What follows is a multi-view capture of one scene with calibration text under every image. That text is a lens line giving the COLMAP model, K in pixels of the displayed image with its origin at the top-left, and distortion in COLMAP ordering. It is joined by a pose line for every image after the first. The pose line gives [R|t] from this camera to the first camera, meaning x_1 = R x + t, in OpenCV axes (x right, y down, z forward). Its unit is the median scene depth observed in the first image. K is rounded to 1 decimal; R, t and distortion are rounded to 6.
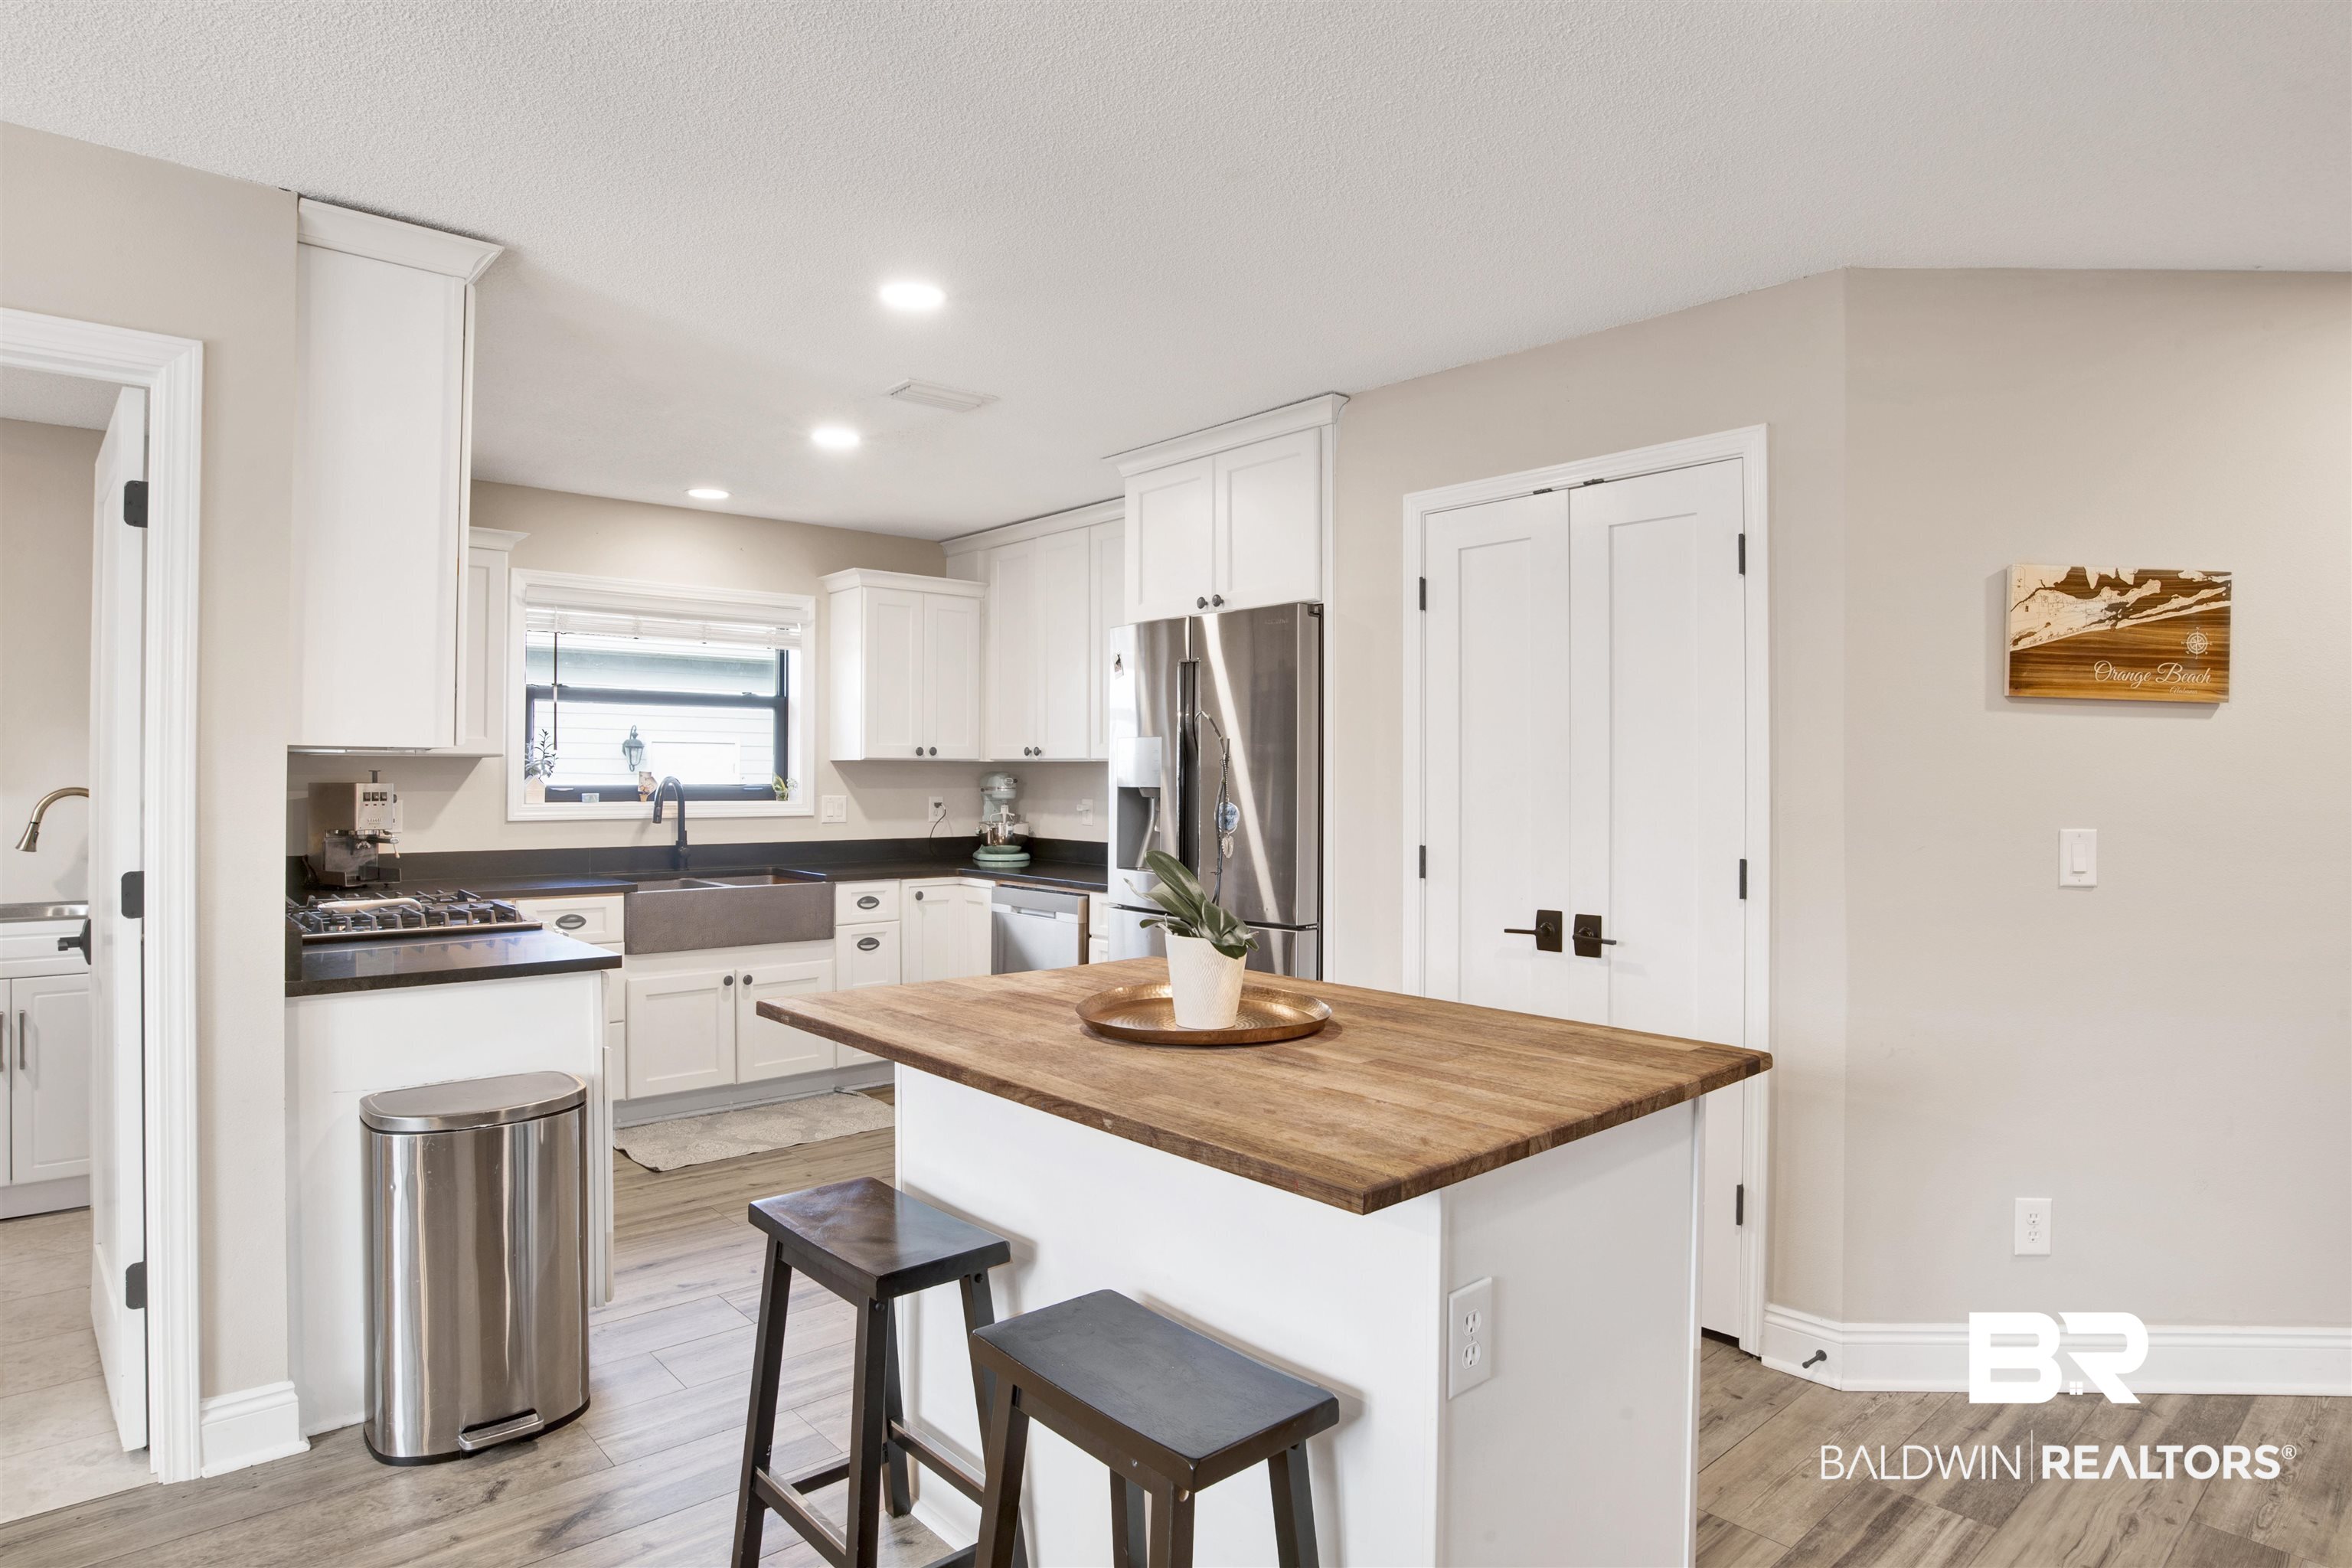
lens RADIAL K [[1354.0, 0, 1085.1], [0, 1354.0, 787.1], [0, 0, 1]] dist [-0.036917, -0.000176]
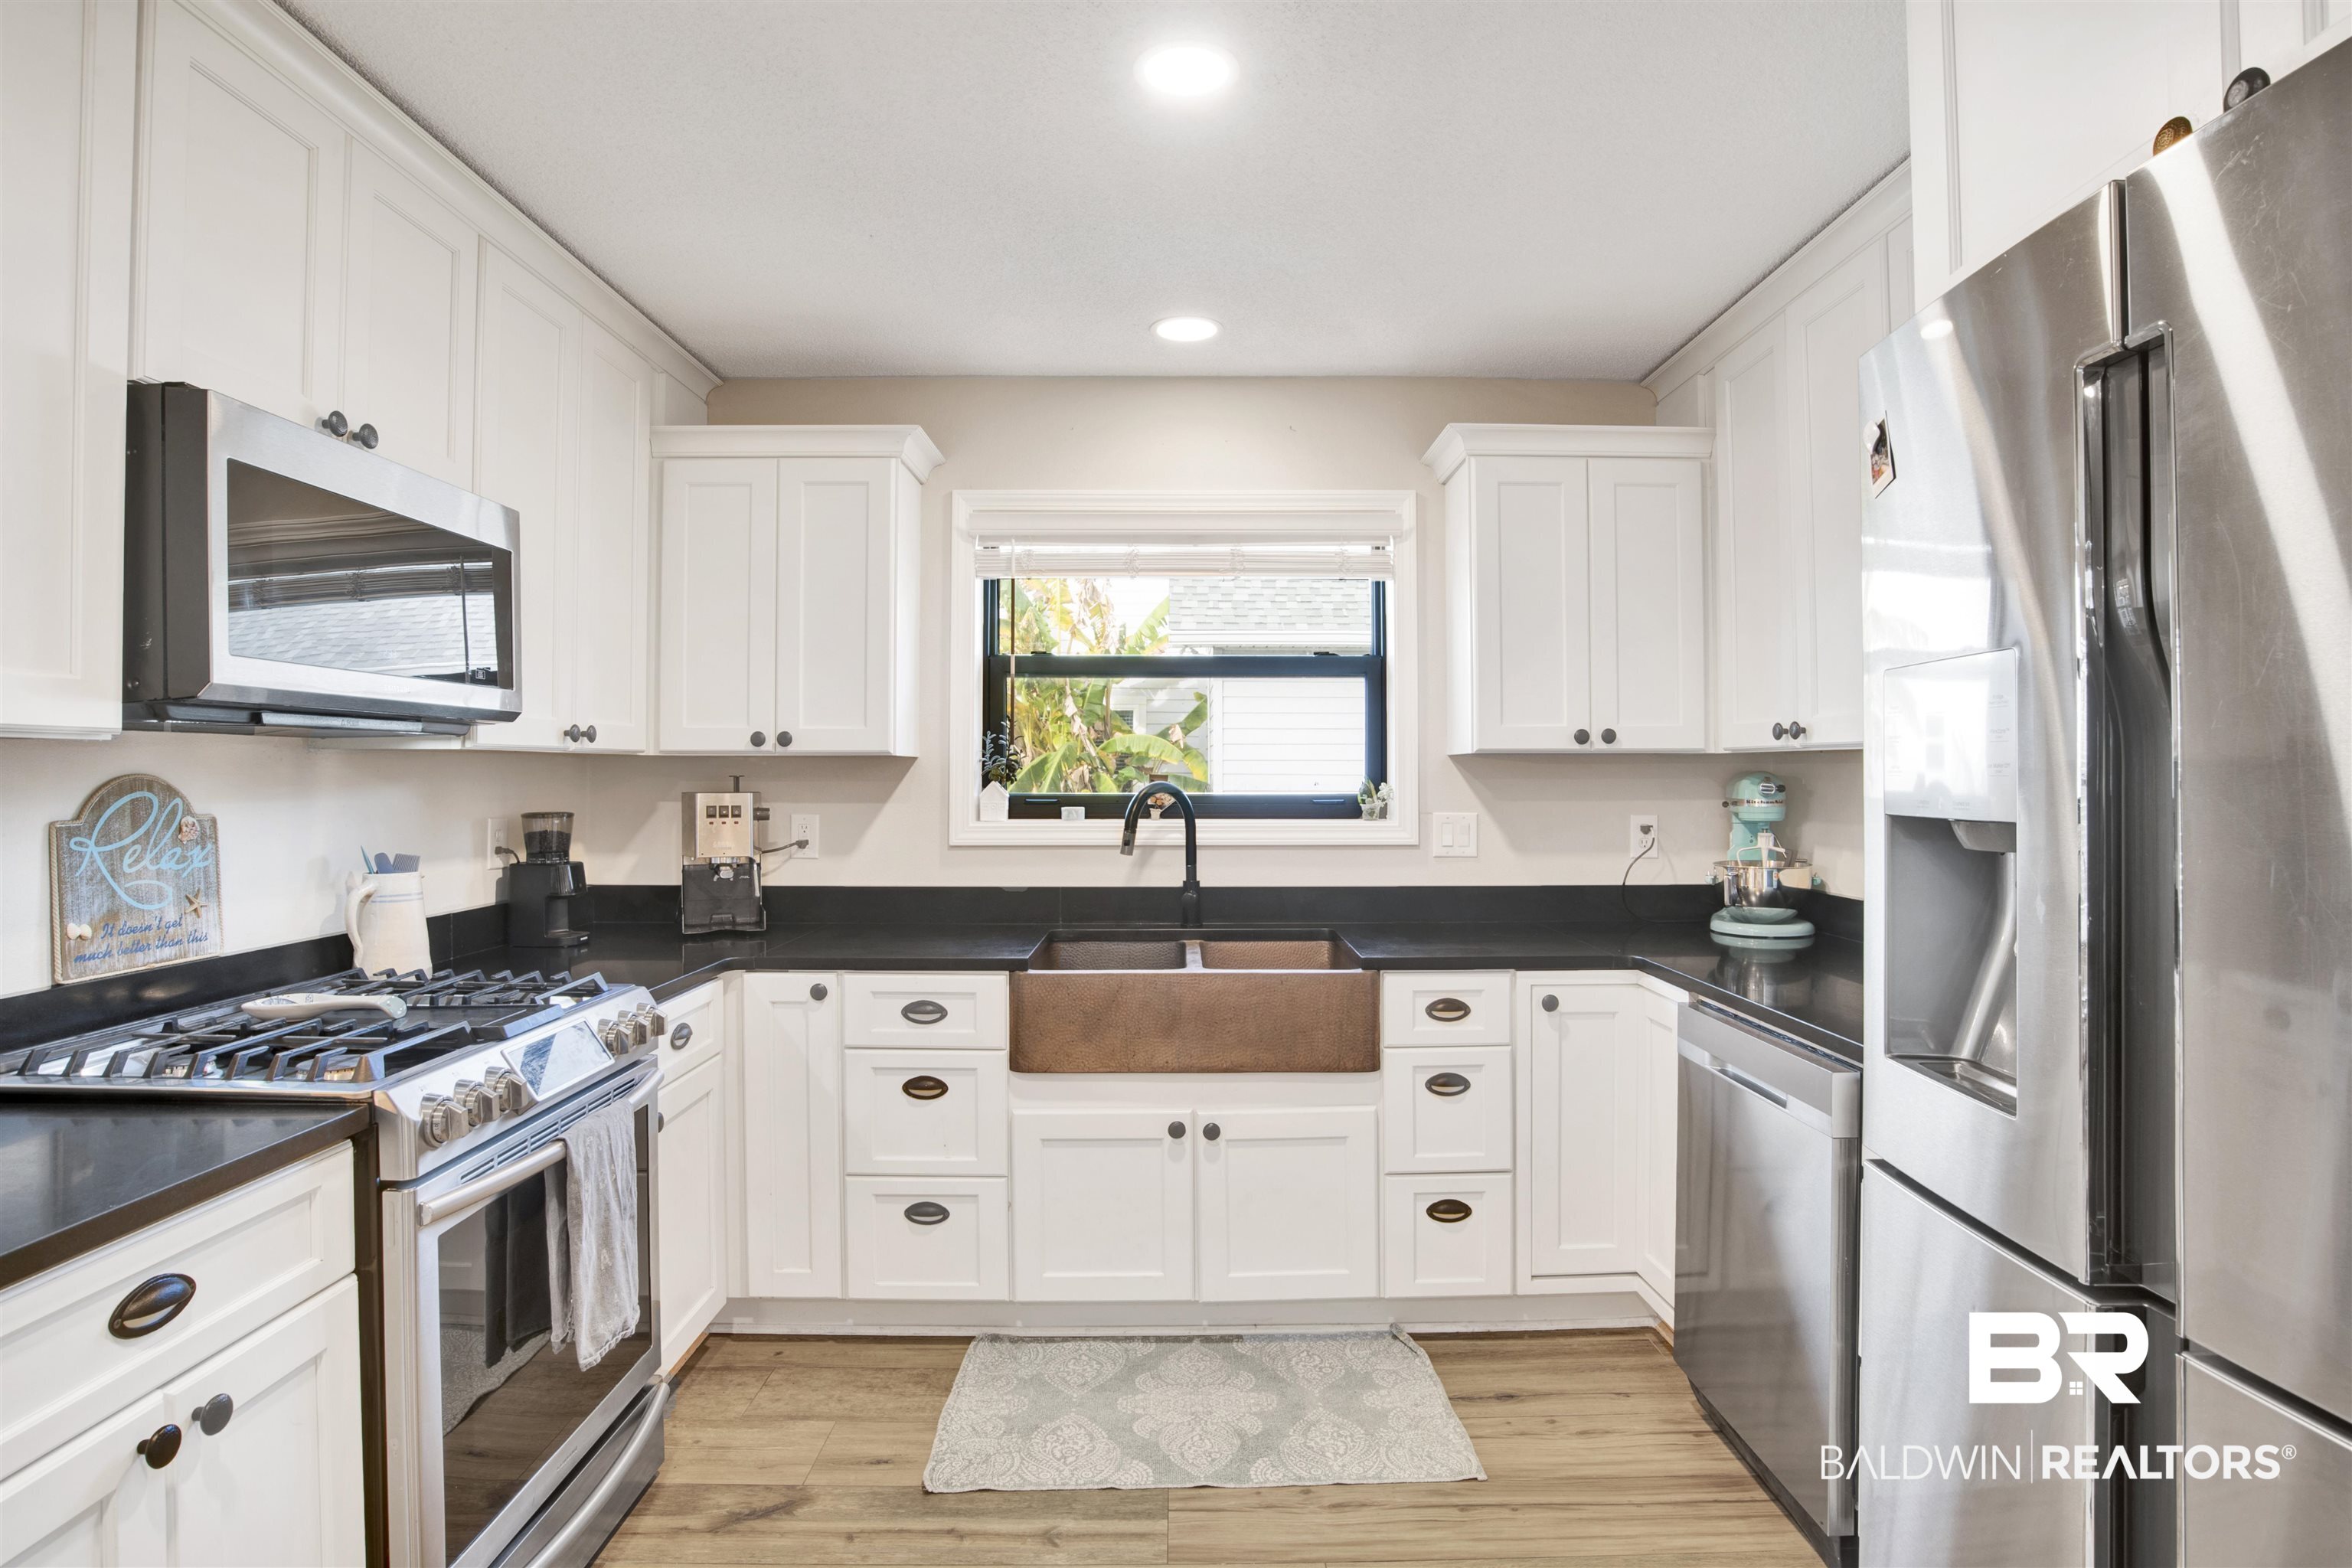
lens RADIAL K [[1188.4, 0, 1203.3], [0, 1188.4, 772.2], [0, 0, 1]] dist [-0.072398, 0.026808]
pose [[0.793200, -0.006213, -0.608930, 0.058604], [-0.000931, 0.999934, -0.011415, -0.006632], [0.608961, 0.009622, 0.793142, 0.590628]]
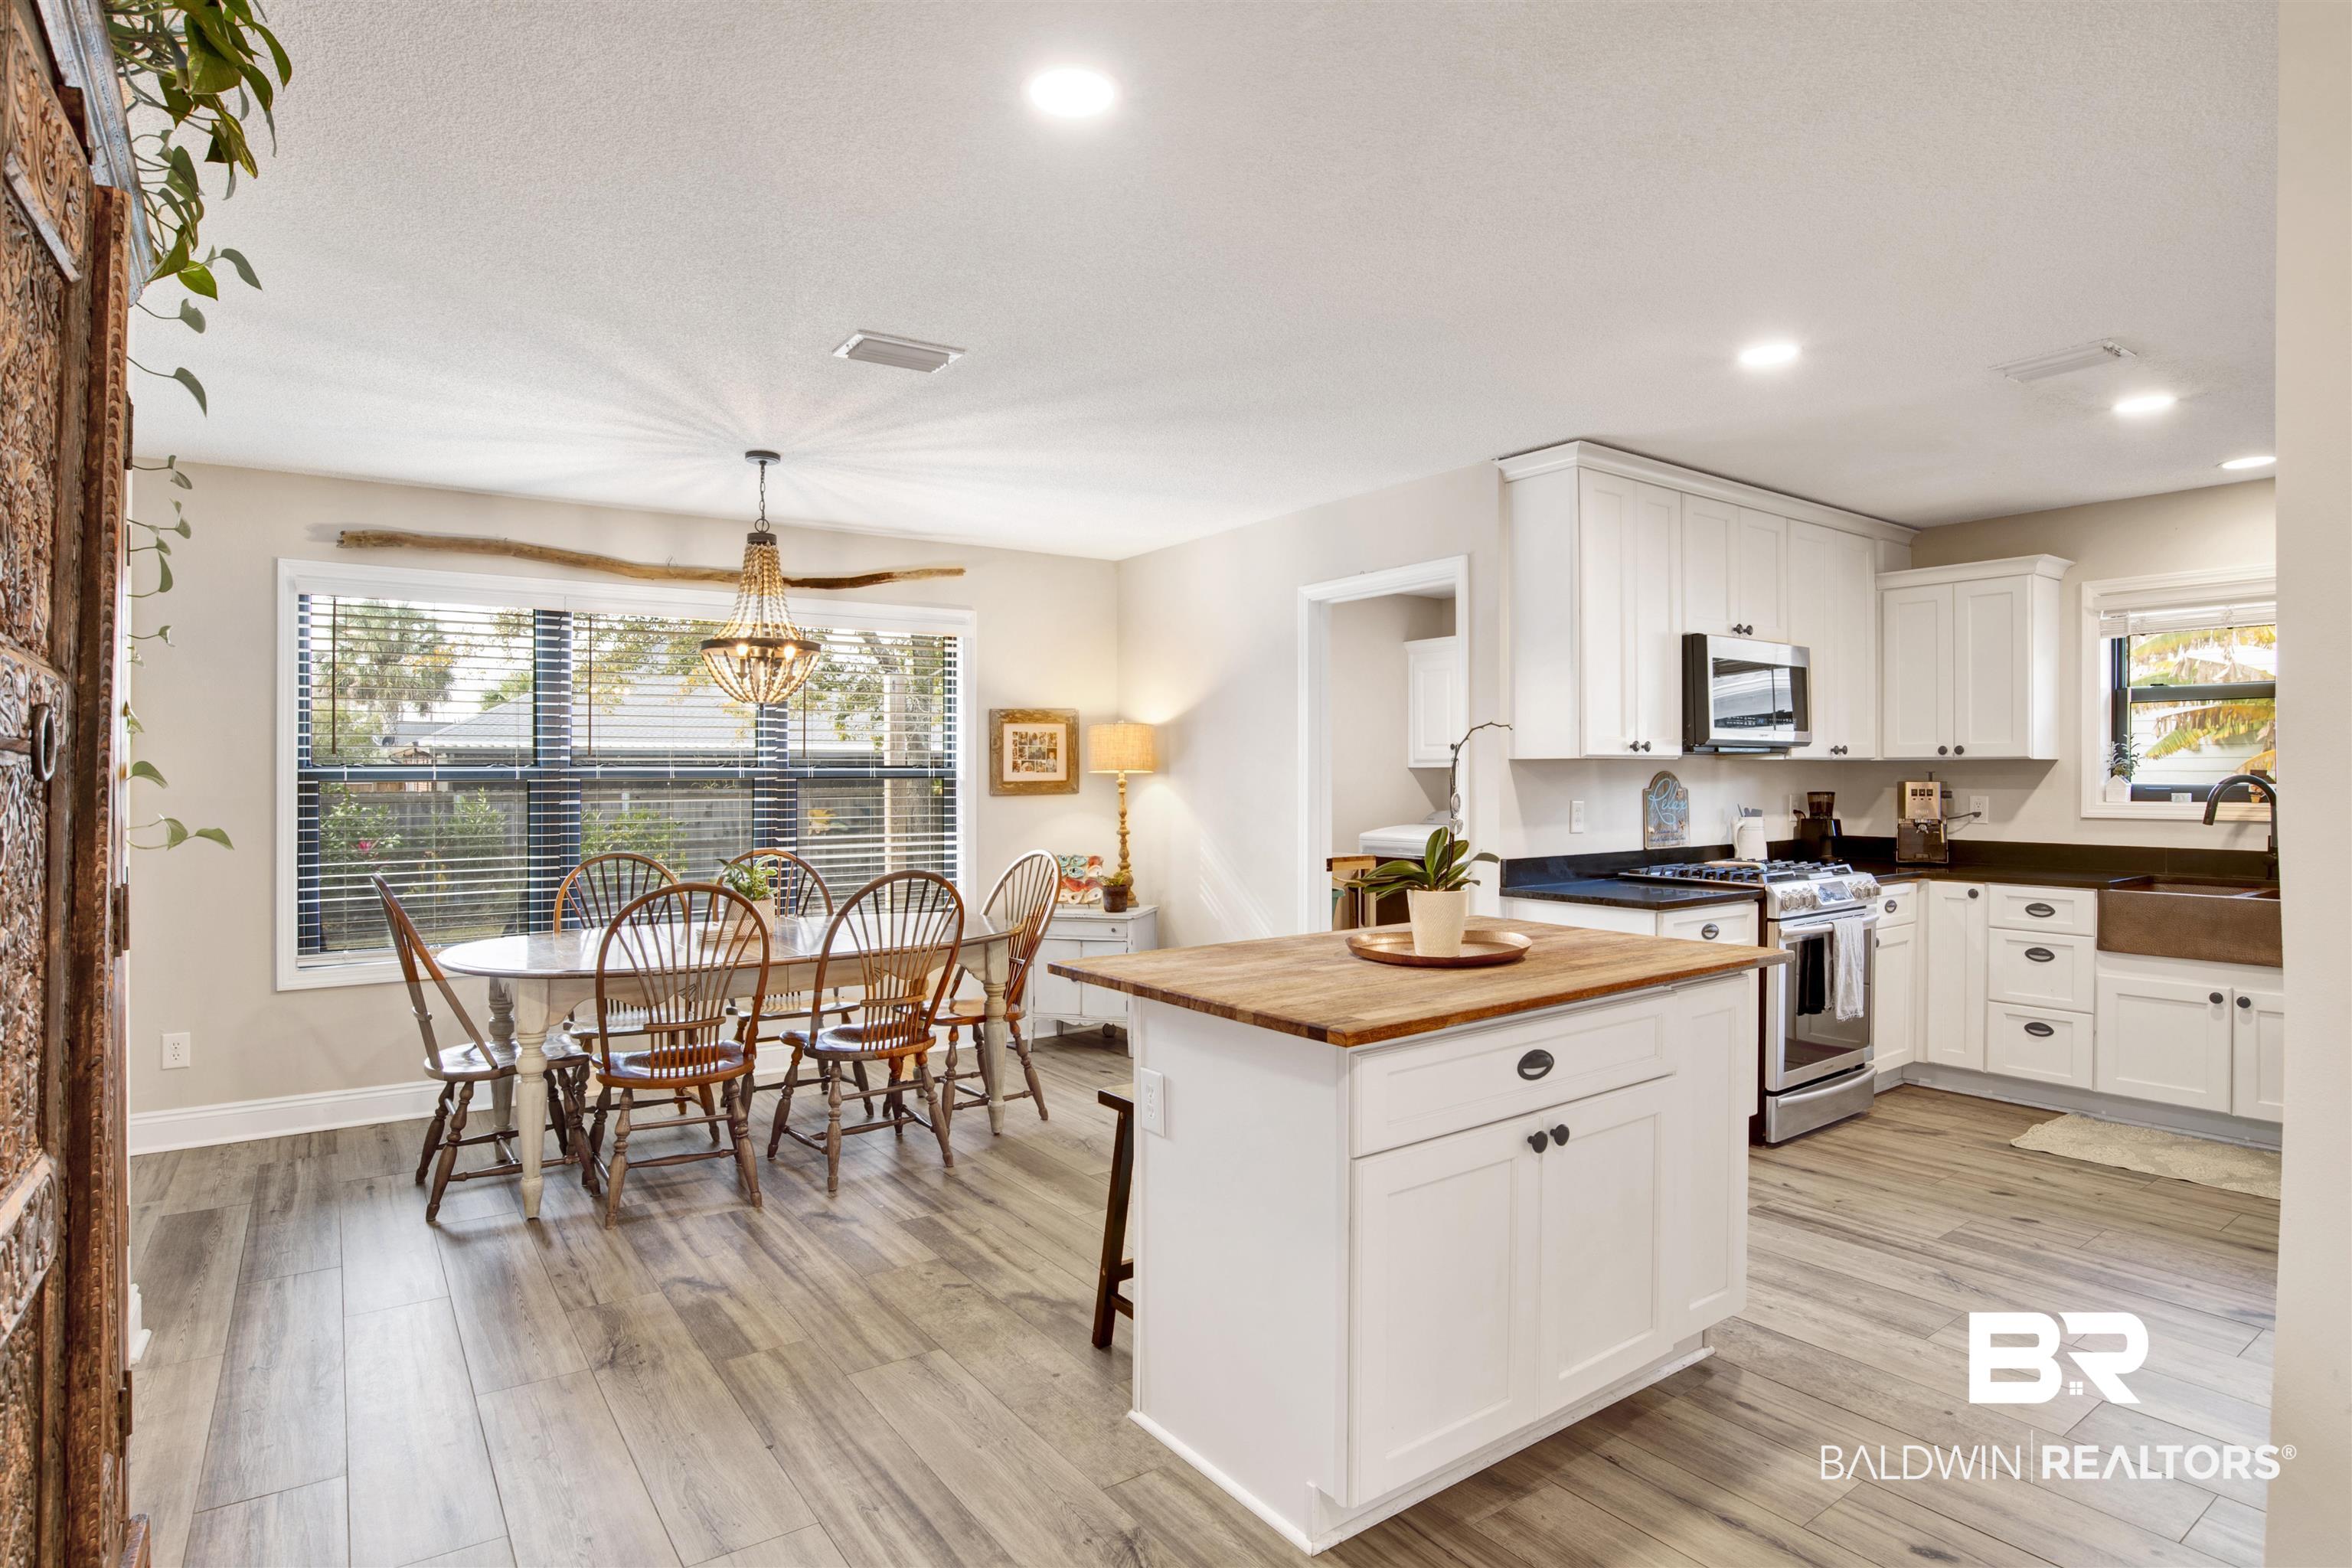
lens RADIAL K [[1188.4, 0, 1203.3], [0, 1188.4, 772.2], [0, 0, 1]] dist [-0.072398, 0.026808]
pose [[-0.068301, -0.005930, -0.997647, 0.550440], [-0.006853, 0.999962, -0.005475, -0.001180], [0.997641, 0.006463, -0.068339, 0.360746]]
